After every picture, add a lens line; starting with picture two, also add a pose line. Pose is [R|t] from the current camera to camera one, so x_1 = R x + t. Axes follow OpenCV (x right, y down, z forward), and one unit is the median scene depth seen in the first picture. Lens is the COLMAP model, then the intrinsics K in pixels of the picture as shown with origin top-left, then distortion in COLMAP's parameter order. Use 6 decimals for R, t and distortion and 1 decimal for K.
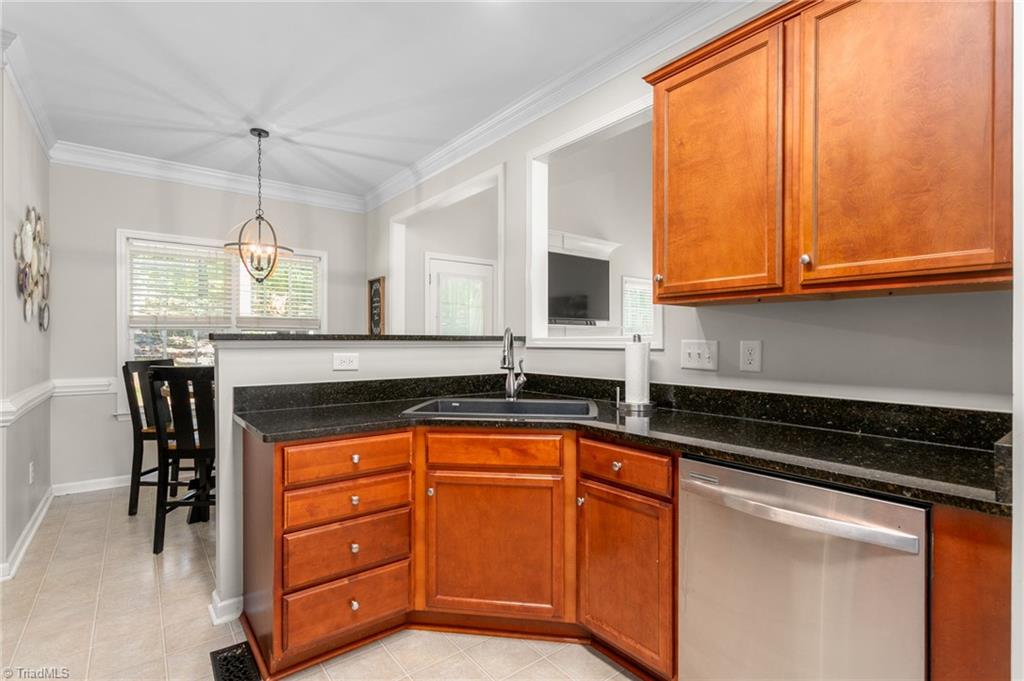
lens RADIAL K [[490.1, 0, 511.4], [0, 490.1, 342.6], [0, 0, 1]] dist [-0.001612, 0.004125]
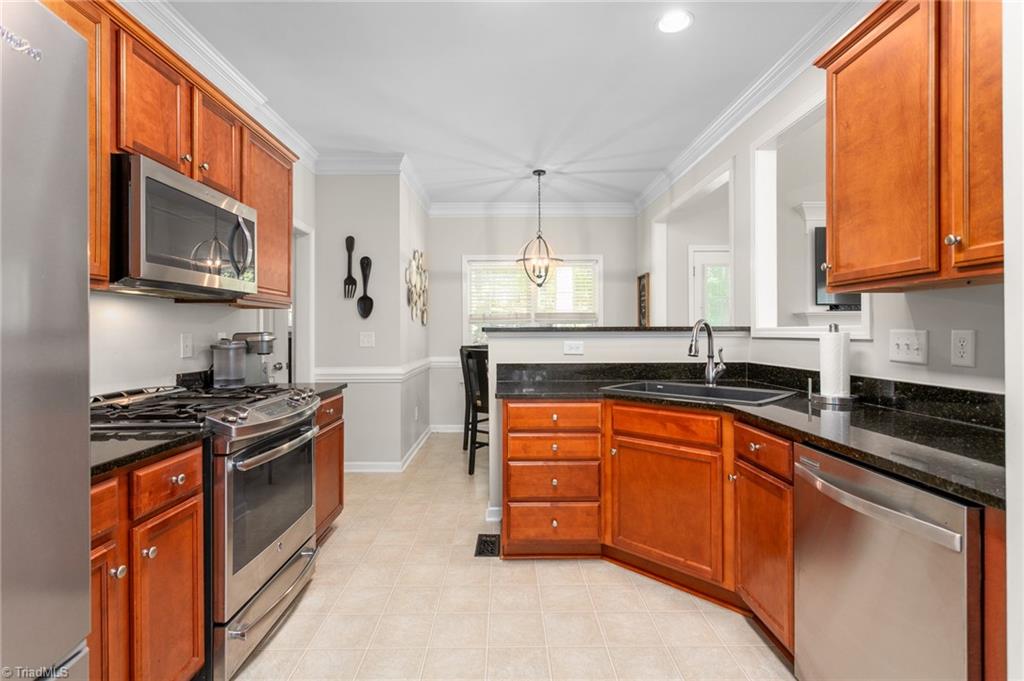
lens RADIAL K [[490.1, 0, 501.2], [0, 490.1, 329.8], [0, 0, 1]] dist [-0.001612, 0.004125]
pose [[0.788287, -0.005575, -0.615283, 0.376854], [0.001955, 0.999977, -0.006556, -0.000164], [0.615305, 0.003966, 0.788279, -0.165537]]
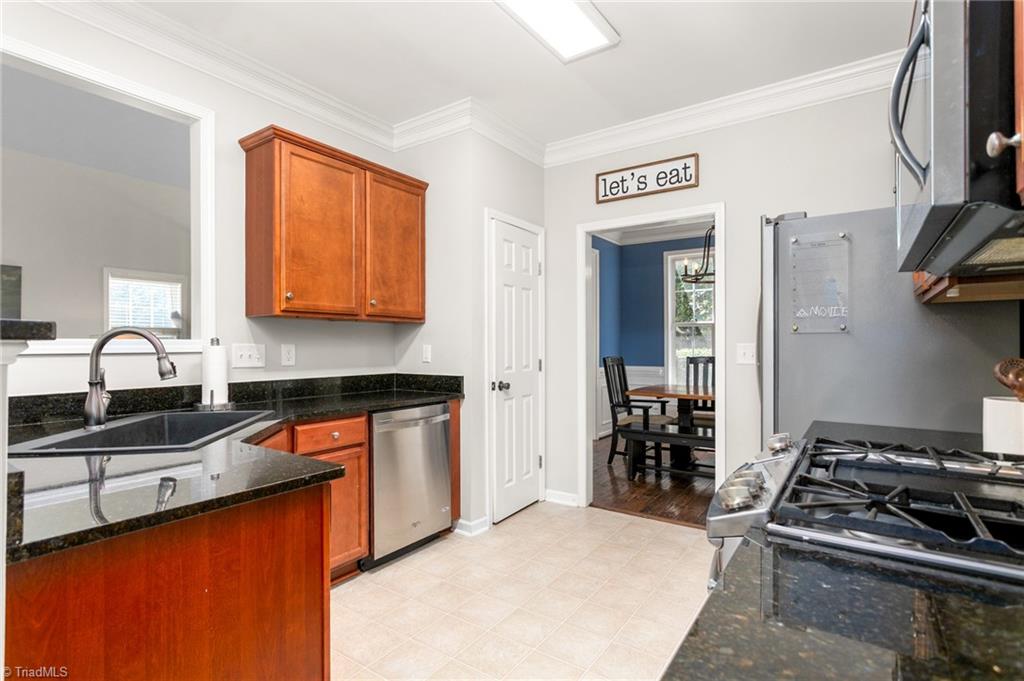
lens RADIAL K [[490.1, 0, 509.8], [0, 490.1, 345.4], [0, 0, 1]] dist [-0.001612, 0.004125]
pose [[-0.295418, 0.002020, 0.955366, -1.061579], [0.005896, 0.999983, -0.000291, 0.003464], [-0.955350, 0.005547, -0.295425, 0.798178]]
